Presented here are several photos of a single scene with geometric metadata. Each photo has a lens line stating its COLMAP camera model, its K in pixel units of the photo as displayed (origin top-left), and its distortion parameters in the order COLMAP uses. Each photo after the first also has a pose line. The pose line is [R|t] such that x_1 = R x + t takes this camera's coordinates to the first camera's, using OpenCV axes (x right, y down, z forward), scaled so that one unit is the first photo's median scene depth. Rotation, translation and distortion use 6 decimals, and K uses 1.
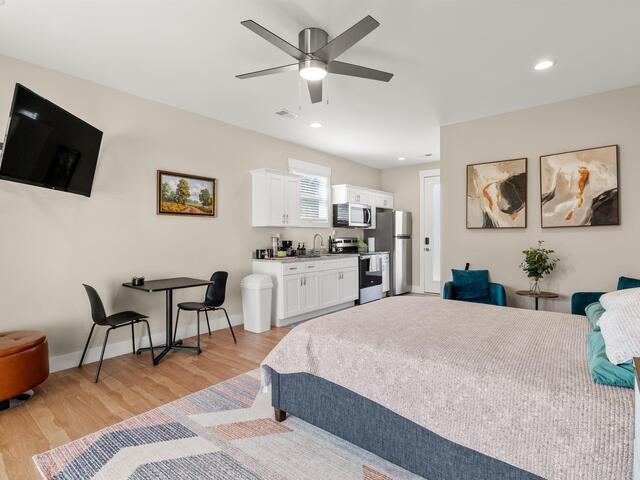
lens RADIAL K [[335.9, 0, 322.7], [0, 335.9, 238.2], [0, 0, 1]] dist [-0.003148, -0.000029]
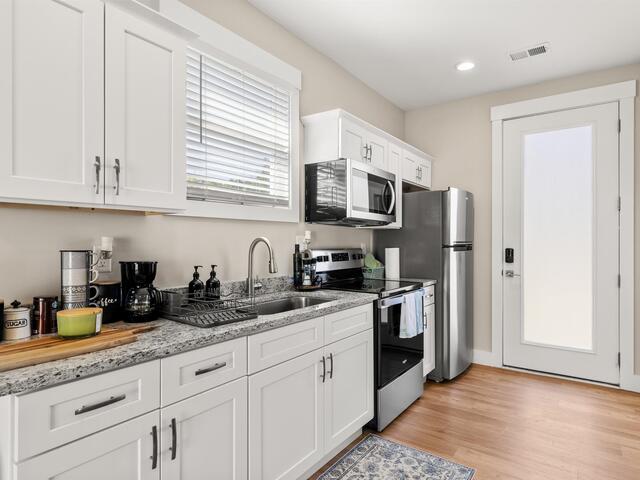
lens RADIAL K [[376.3, 0, 321.6], [0, 376.3, 240.1], [0, 0, 1]] dist [-0.003431, -0.000178]
pose [[0.998113, 0.008401, 0.060835, 0.022823], [-0.007826, 0.999922, -0.009684, -0.007177], [-0.060911, 0.009190, 0.998101, 0.554014]]
